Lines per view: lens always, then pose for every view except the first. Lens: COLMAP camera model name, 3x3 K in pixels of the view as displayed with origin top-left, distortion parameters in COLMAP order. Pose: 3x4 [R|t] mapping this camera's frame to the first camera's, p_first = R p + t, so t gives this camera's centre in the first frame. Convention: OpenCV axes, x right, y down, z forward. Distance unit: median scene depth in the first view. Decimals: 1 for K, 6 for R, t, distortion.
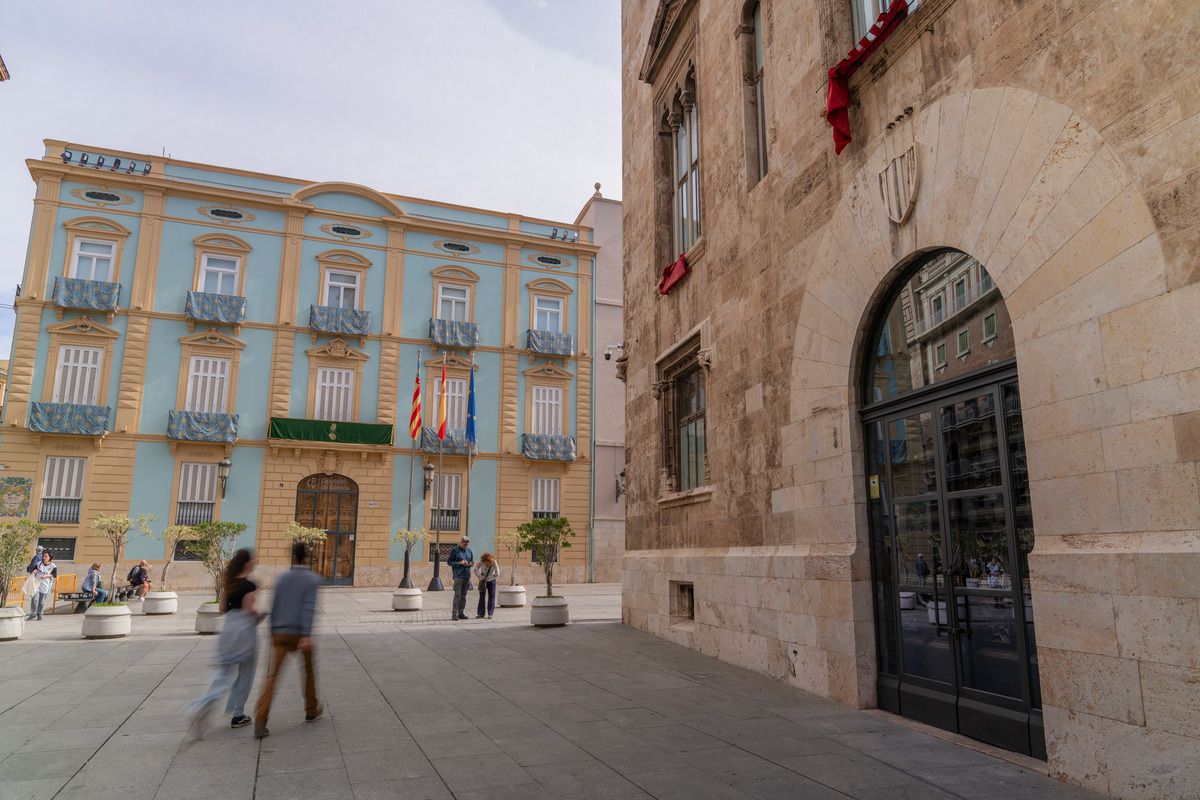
lens RADIAL K [[802.9, 0, 604.8], [0, 802.9, 397.4], [0, 0, 1]] dist [-0.017084, 0.001311]
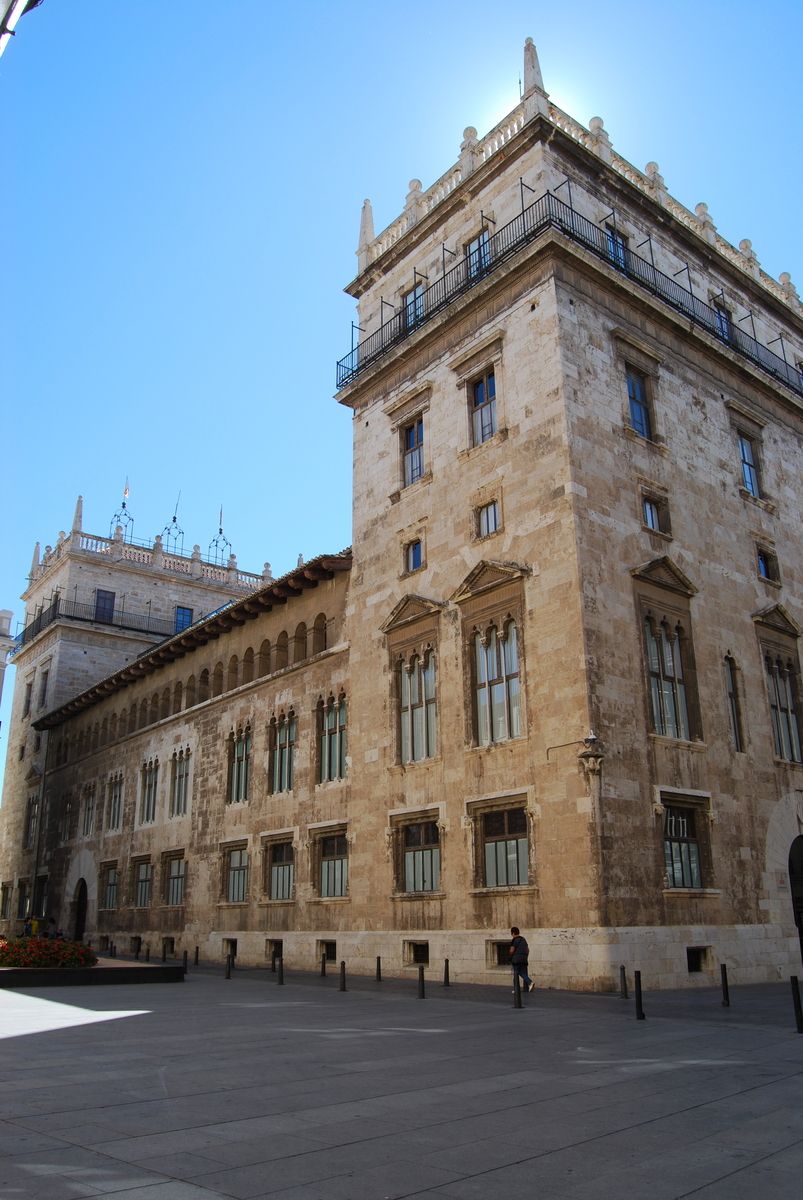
lens RADIAL K [[944.6, 0, 392.8], [0, 944.6, 608.1], [0, 0, 1]] dist [-0.088355, 0.016597]
pose [[-0.433847, 0.298830, 0.849987, -0.818596], [-0.173221, 0.898131, -0.404171, 0.277772], [-0.884178, -0.322584, -0.337887, 1.391521]]
